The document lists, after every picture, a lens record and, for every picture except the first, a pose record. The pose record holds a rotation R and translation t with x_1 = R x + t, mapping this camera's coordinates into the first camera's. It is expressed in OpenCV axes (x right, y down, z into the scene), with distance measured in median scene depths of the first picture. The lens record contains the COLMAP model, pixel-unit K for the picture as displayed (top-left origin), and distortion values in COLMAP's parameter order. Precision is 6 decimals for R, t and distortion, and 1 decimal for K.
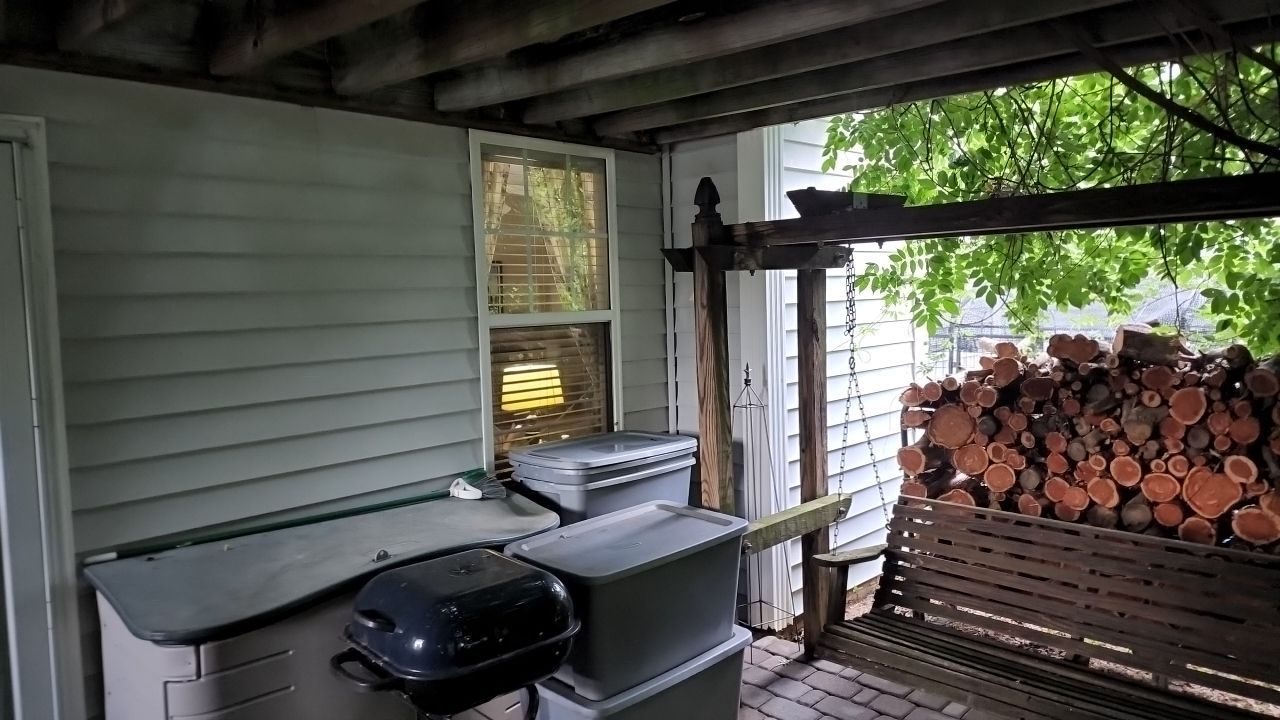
lens RADIAL K [[862.6, 0, 657.8], [0, 862.6, 350.2], [0, 0, 1]] dist [0.068203, -0.048634]
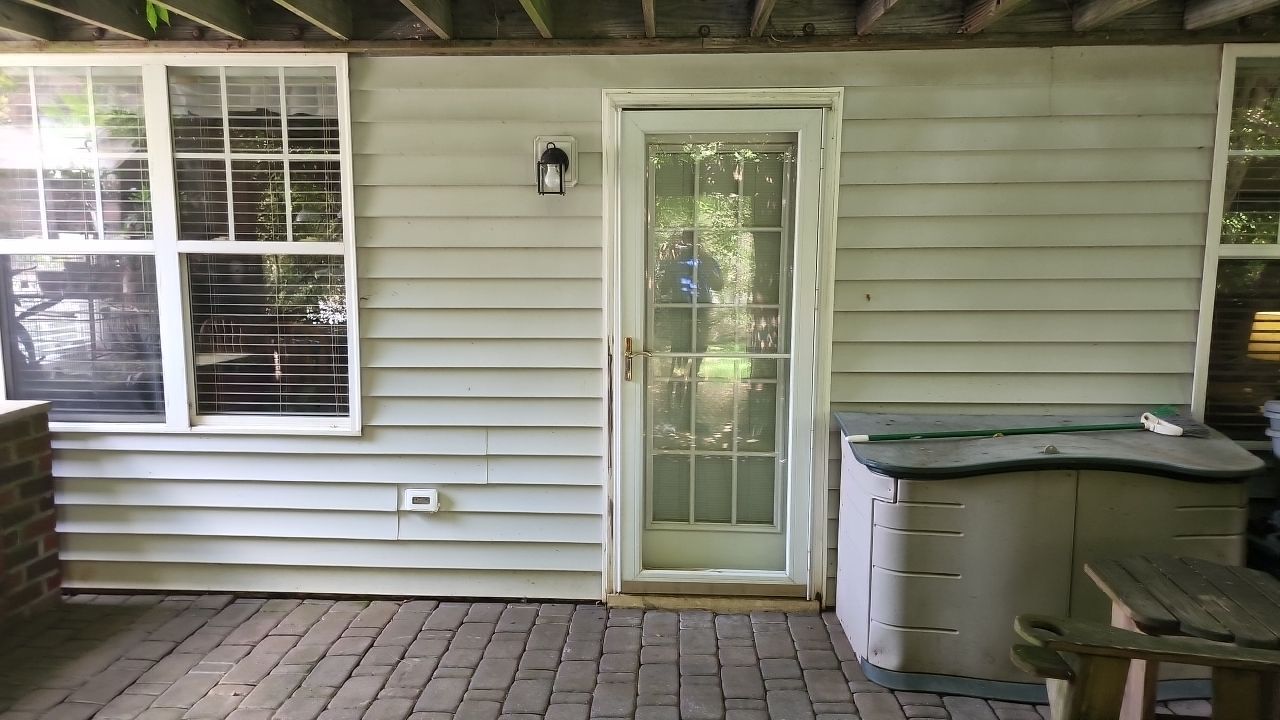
lens RADIAL K [[862.6, 0, 635.2], [0, 862.6, 357.7], [0, 0, 1]] dist [0.068203, -0.048634]
pose [[0.677690, 0.128521, -0.724029, 0.102068], [-0.073928, 0.991528, 0.106807, 0.028653], [0.731622, -0.018856, 0.681450, -0.137812]]
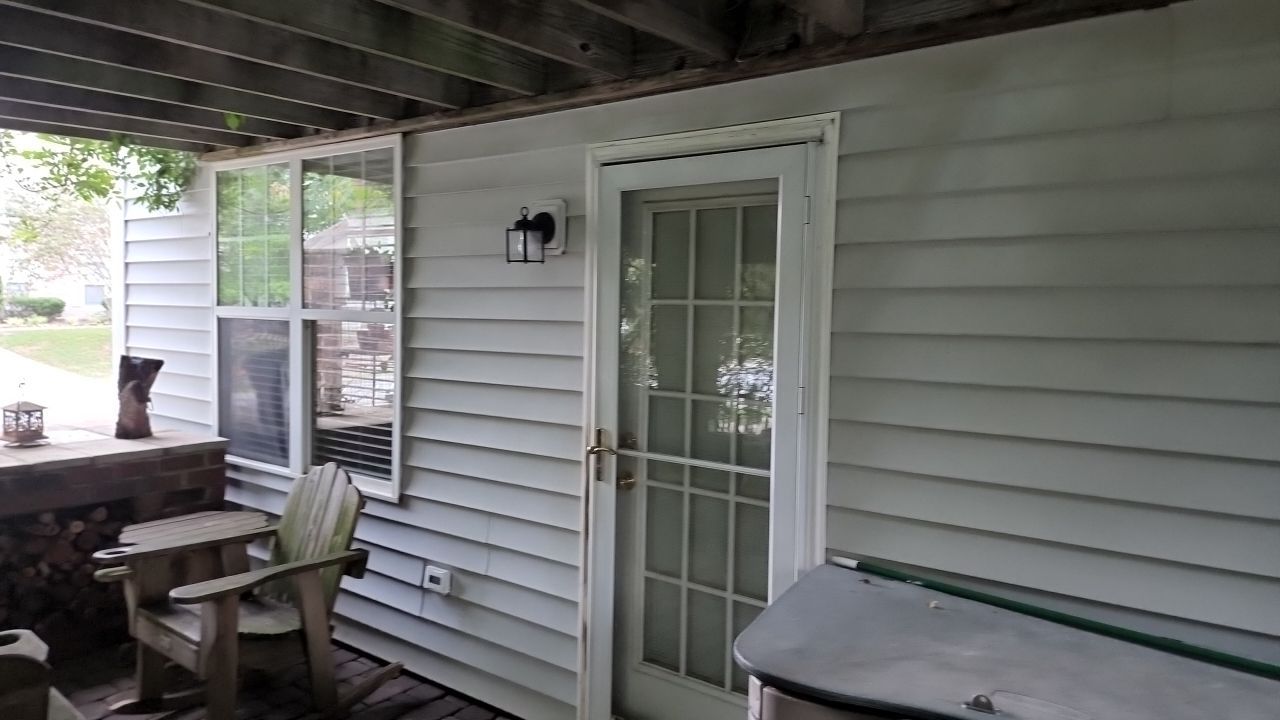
lens RADIAL K [[862.6, 0, 656.6], [0, 862.6, 346.6], [0, 0, 1]] dist [0.068203, -0.048634]
pose [[0.157687, 0.081809, -0.984095, 0.213150], [-0.089891, 0.993614, 0.068197, -0.037779], [0.983389, 0.077707, 0.164034, 0.526693]]
